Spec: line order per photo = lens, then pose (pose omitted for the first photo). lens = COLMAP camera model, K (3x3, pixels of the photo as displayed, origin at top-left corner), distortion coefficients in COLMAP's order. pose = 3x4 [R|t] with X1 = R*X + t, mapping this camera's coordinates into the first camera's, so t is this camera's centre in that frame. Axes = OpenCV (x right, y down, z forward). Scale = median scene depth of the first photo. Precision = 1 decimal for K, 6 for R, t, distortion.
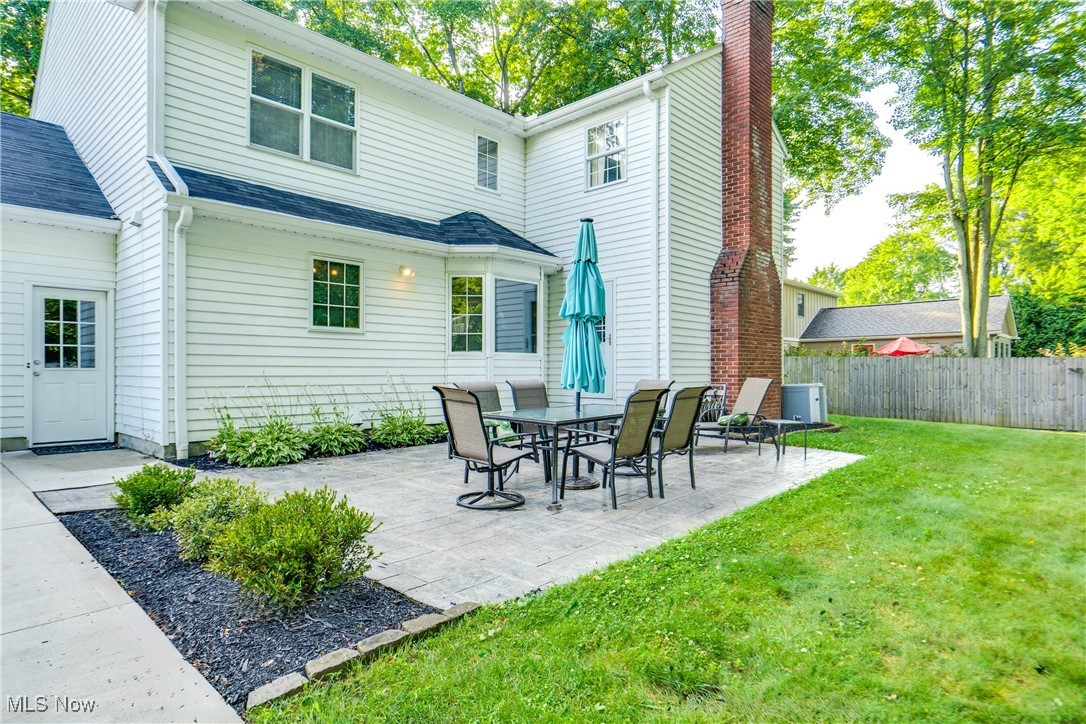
lens RADIAL K [[606.9, 0, 543.1], [0, 606.9, 366.3], [0, 0, 1]] dist [0.002487, 0.002430]
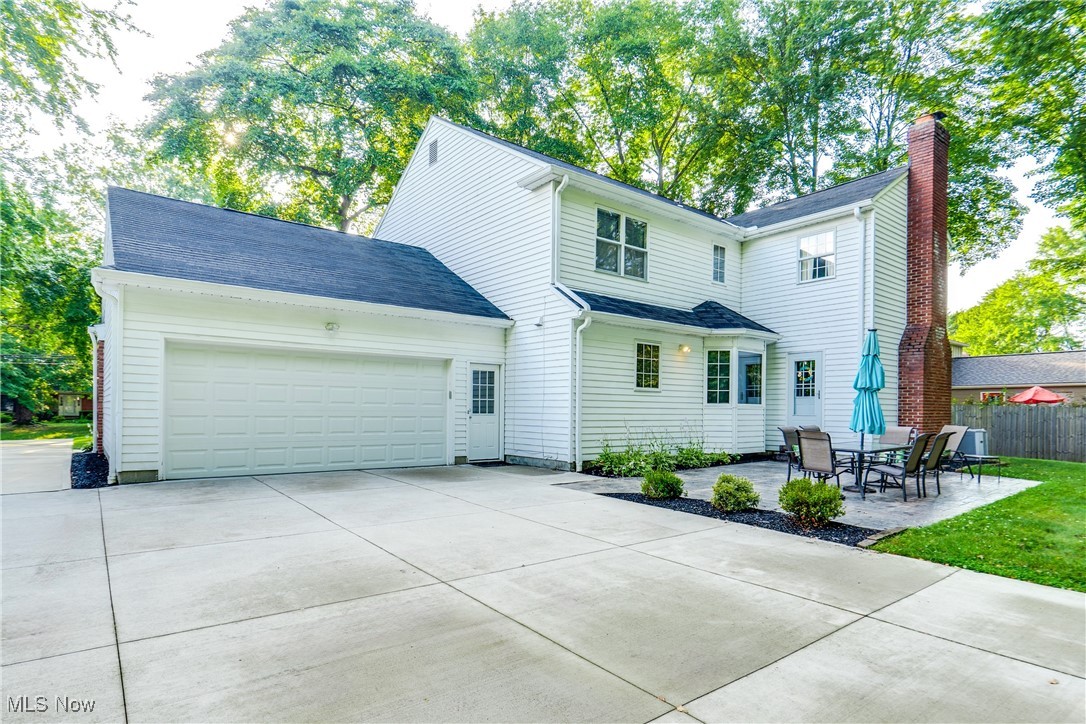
lens RADIAL K [[577.4, 0, 542.5], [0, 577.4, 409.0], [0, 0, 1]] dist [-0.005810, 0.000334]
pose [[0.988646, 0.009495, -0.149960, -0.300091], [-0.008713, 0.999945, 0.005872, -0.014383], [0.150008, -0.004499, 0.988675, -0.353574]]
